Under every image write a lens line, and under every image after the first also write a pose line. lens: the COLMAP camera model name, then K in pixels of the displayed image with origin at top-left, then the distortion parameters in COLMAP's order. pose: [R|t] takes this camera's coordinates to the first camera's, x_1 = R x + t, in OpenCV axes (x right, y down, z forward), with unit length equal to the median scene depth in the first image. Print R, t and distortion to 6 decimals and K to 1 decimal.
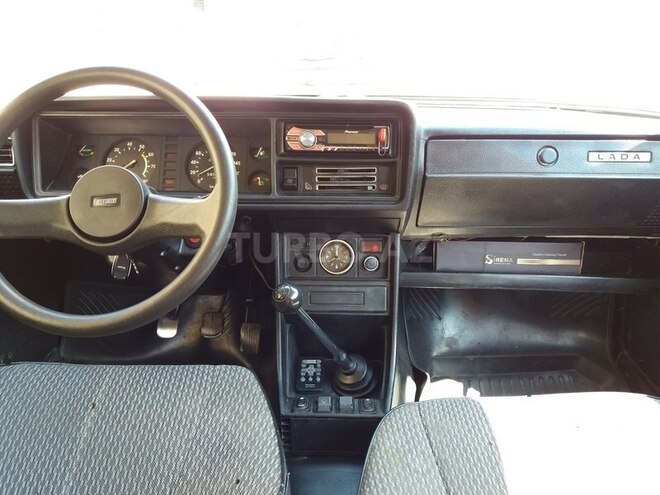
lens RADIAL K [[547.9, 0, 327.7], [0, 547.9, 258.4], [0, 0, 1]] dist [0.046828, -0.072051]
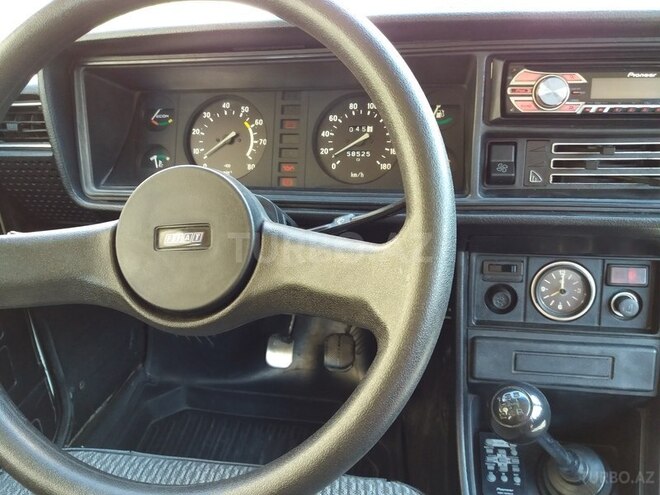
lens RADIAL K [[579.8, 0, 330.1], [0, 579.8, 269.5], [0, 0, 1]] dist [0.247181, -0.606813]
pose [[0.984509, 0.022966, -0.173826, -0.132242], [-0.005006, 0.994662, 0.103064, -0.099986], [0.175265, -0.100598, 0.979368, 0.373266]]
